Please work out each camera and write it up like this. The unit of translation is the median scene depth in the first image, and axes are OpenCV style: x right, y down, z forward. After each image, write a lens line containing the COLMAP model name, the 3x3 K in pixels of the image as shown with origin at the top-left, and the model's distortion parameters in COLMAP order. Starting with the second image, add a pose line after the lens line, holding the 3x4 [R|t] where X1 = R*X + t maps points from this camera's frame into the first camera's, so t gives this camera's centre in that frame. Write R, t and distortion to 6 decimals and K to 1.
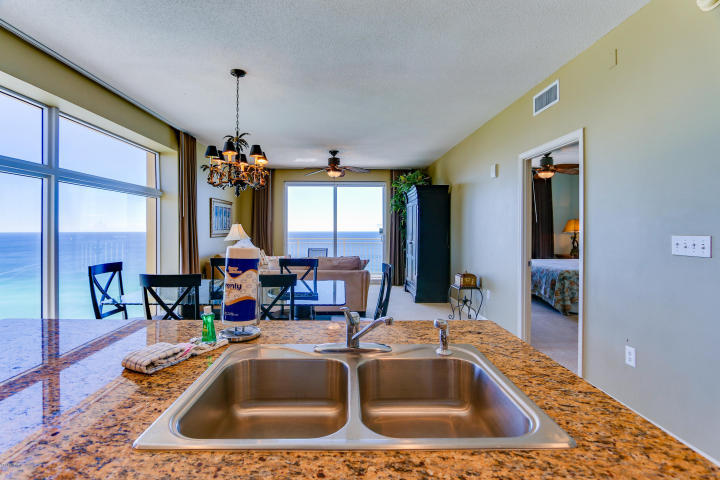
lens RADIAL K [[325.8, 0, 363.2], [0, 325.8, 236.3], [0, 0, 1]] dist [-0.016770, 0.000683]
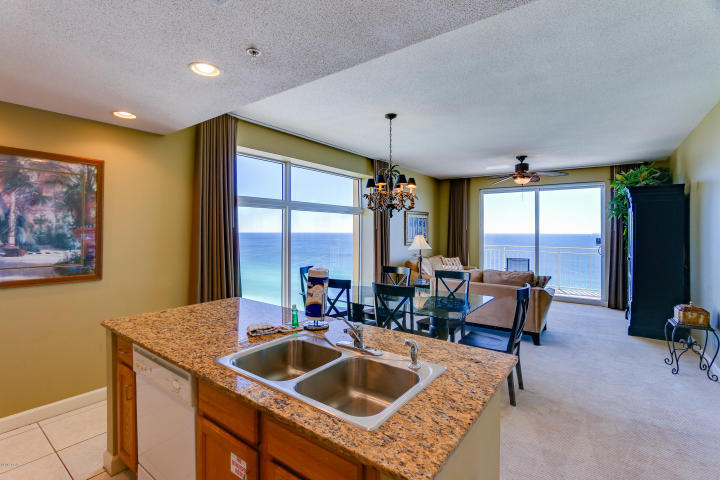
lens RADIAL K [[325.8, 0, 363.2], [0, 325.8, 236.3], [0, 0, 1]] dist [-0.016770, 0.000683]
pose [[0.805532, 0.010346, -0.592462, 0.157263], [-0.019249, 0.999777, -0.008713, -0.024721], [0.592240, 0.018423, 0.805551, -0.025822]]
